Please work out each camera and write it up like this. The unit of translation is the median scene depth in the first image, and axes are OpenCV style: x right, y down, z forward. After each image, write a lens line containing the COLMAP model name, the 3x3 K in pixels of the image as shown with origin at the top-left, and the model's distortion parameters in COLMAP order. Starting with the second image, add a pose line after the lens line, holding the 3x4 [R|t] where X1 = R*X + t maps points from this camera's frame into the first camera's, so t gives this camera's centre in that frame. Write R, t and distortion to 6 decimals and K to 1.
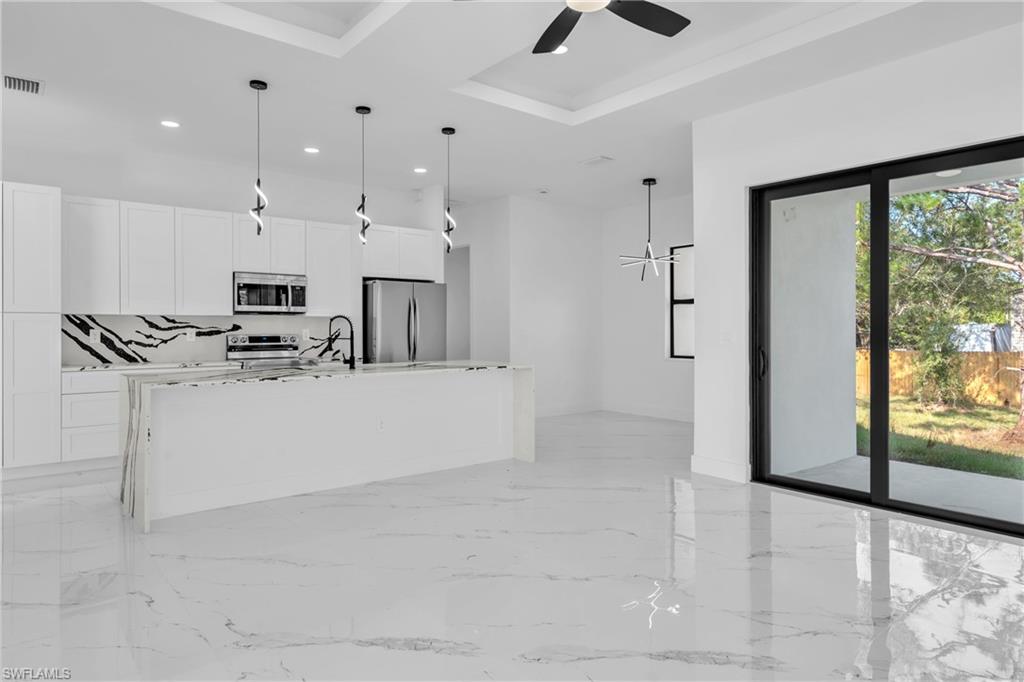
lens RADIAL K [[626.0, 0, 513.8], [0, 626.0, 345.7], [0, 0, 1]] dist [0.000889, -0.000574]
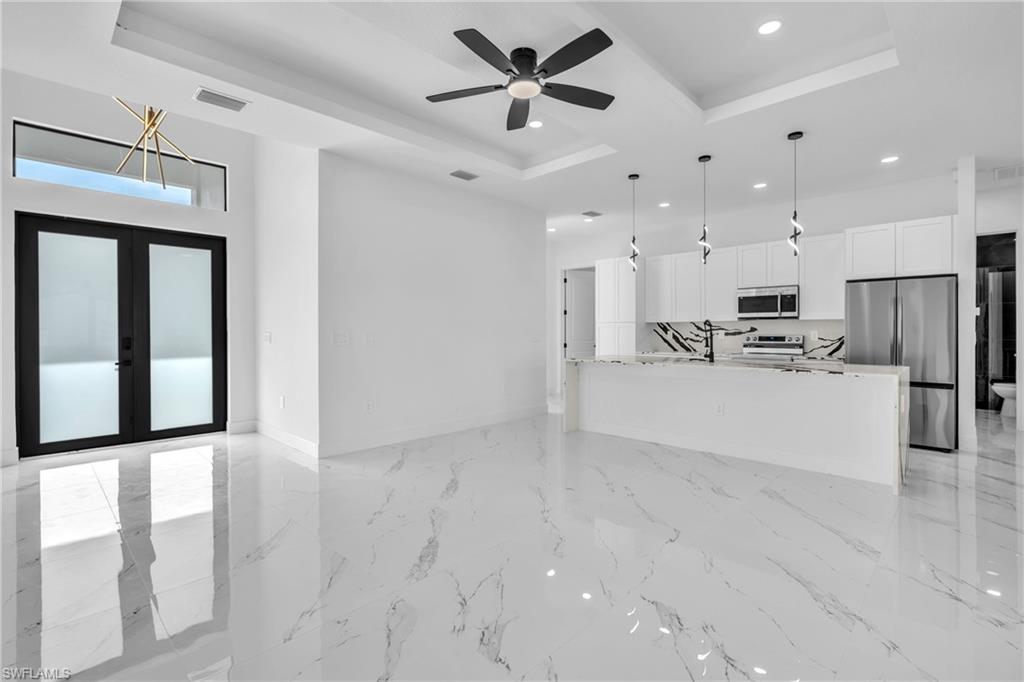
lens RADIAL K [[466.0, 0, 511.4], [0, 466.0, 333.0], [0, 0, 1]] dist [0.000684, 0.000223]
pose [[0.097019, 0.005388, -0.995268, 0.530627], [-0.025274, 0.999676, 0.002948, -0.012049], [0.994962, 0.024868, 0.097124, 0.401873]]
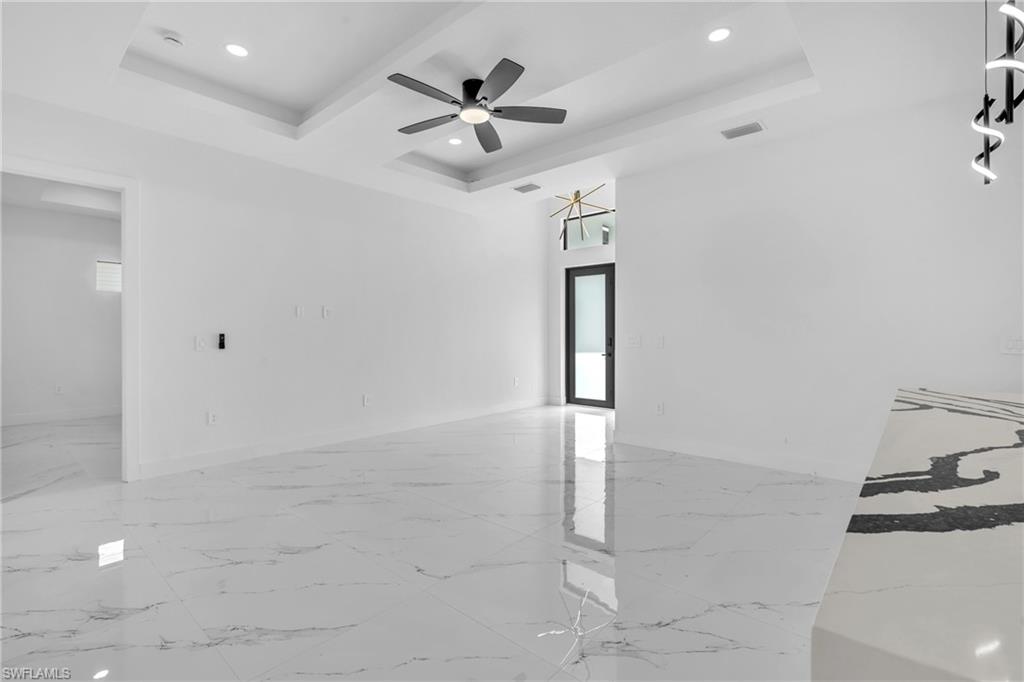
lens RADIAL K [[466.0, 0, 509.0], [0, 466.0, 332.9], [0, 0, 1]] dist [0.000684, 0.000223]
pose [[-0.987924, -0.006880, -0.154786, 0.101601], [-0.011066, 0.999595, 0.026204, -0.027760], [0.154543, 0.027600, -0.987601, 0.983986]]
